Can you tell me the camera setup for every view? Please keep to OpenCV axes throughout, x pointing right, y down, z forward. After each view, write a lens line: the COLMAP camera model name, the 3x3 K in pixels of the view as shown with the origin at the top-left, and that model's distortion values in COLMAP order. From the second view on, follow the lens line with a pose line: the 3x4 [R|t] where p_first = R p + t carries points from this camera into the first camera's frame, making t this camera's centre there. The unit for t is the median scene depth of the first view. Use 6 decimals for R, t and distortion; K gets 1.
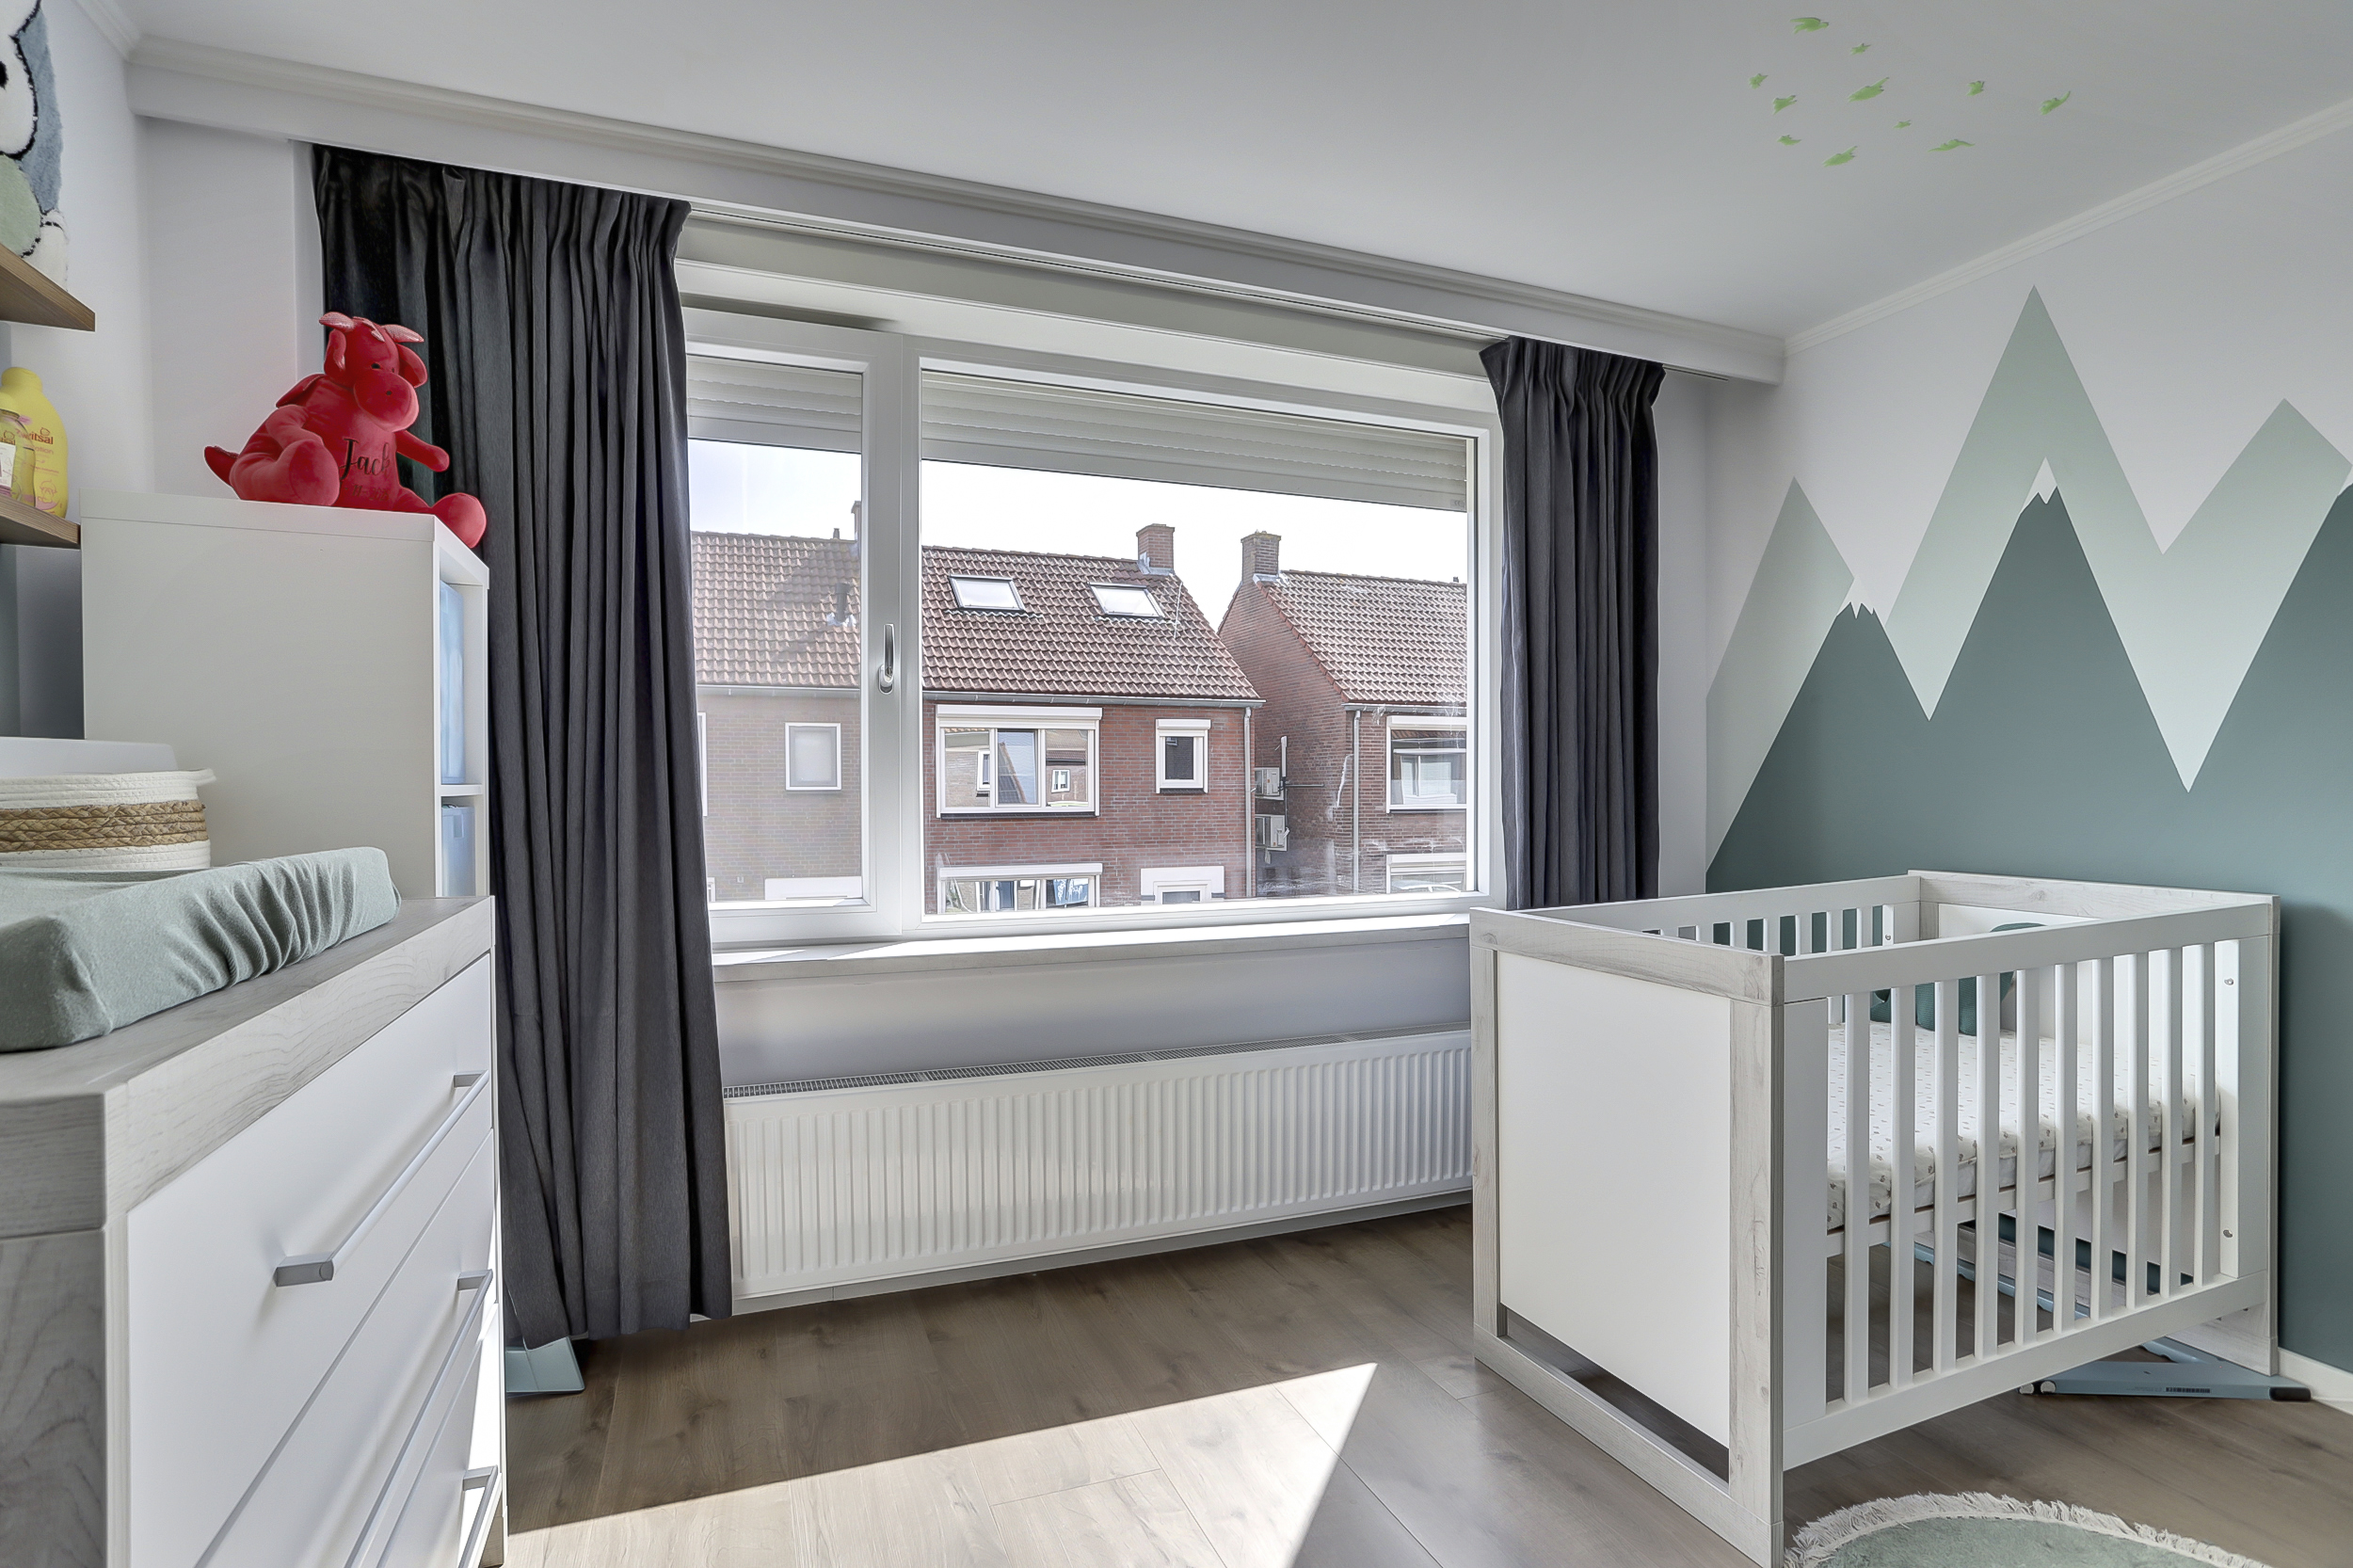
lens RADIAL K [[1155.2, 0, 1172.0], [0, 1155.2, 820.9], [0, 0, 1]] dist [-0.047041, 0.027031]
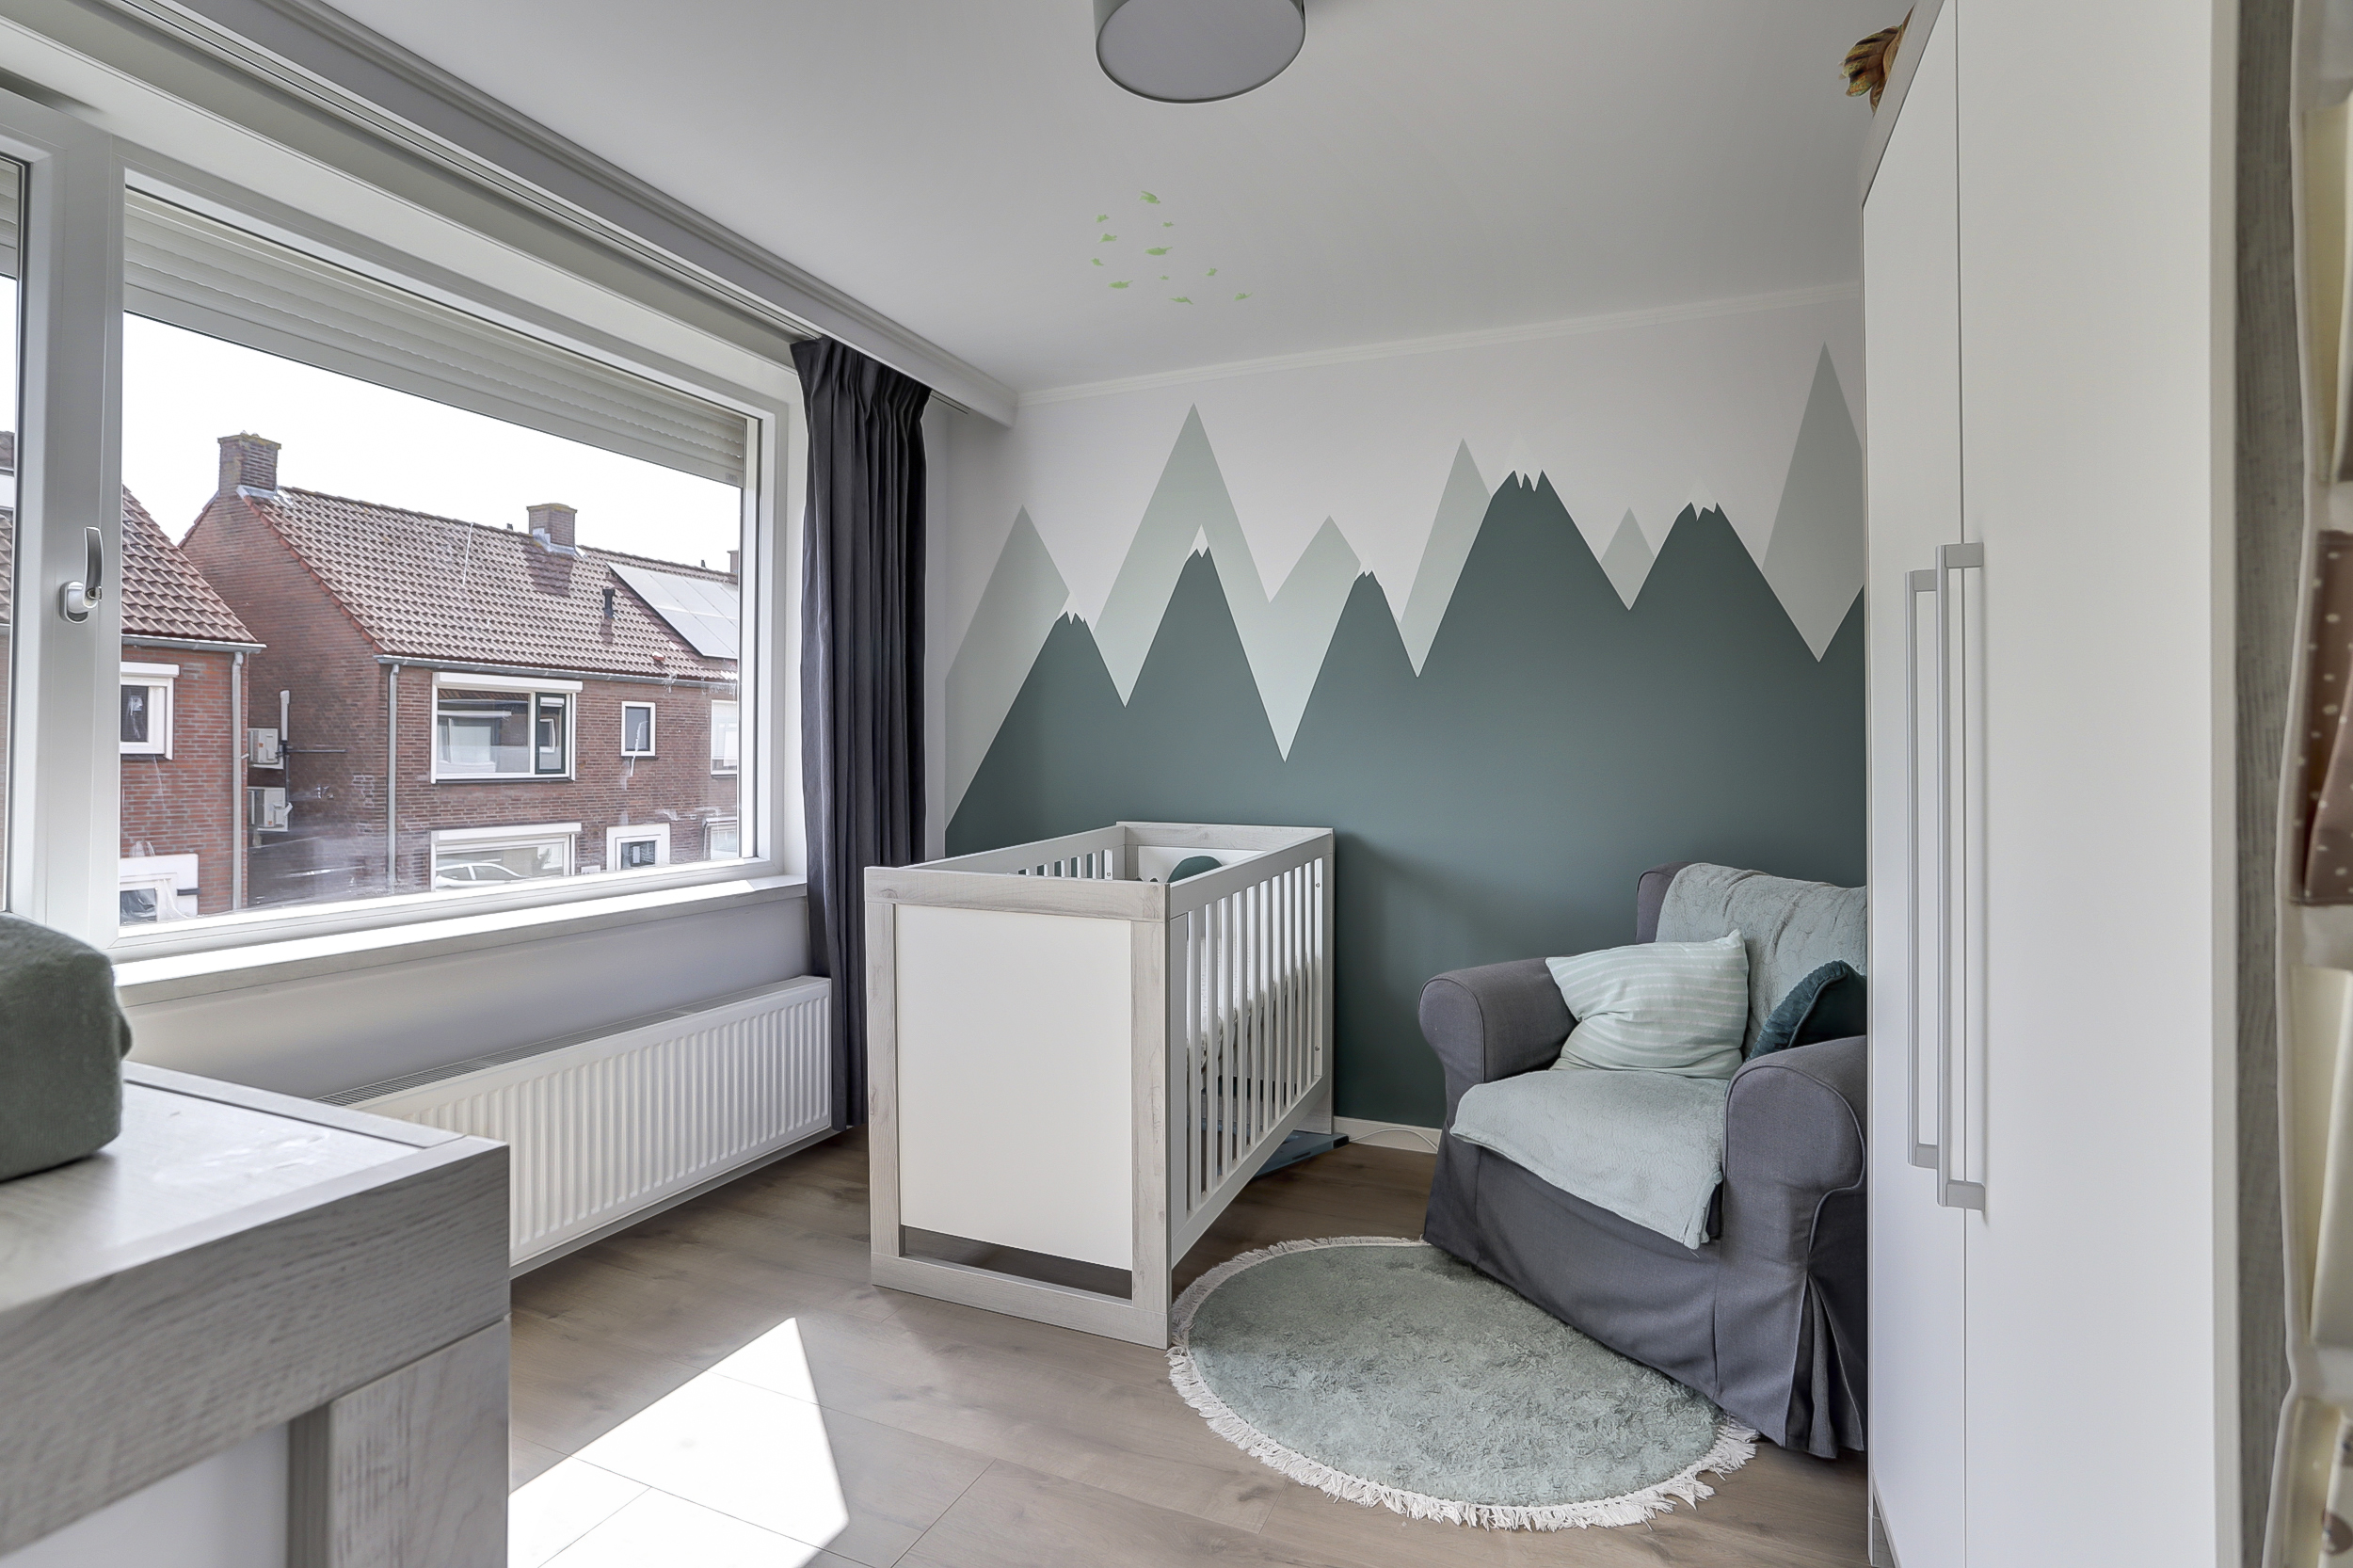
lens RADIAL K [[1153.3, 0, 1175.2], [0, 1153.3, 753.0], [0, 0, 1]] dist [-0.069472, 0.036950]
pose [[0.700502, 0.007218, 0.713614, -0.229277], [0.015133, 0.999574, -0.024965, -0.001183], [-0.713490, 0.028287, 0.700094, 0.023200]]
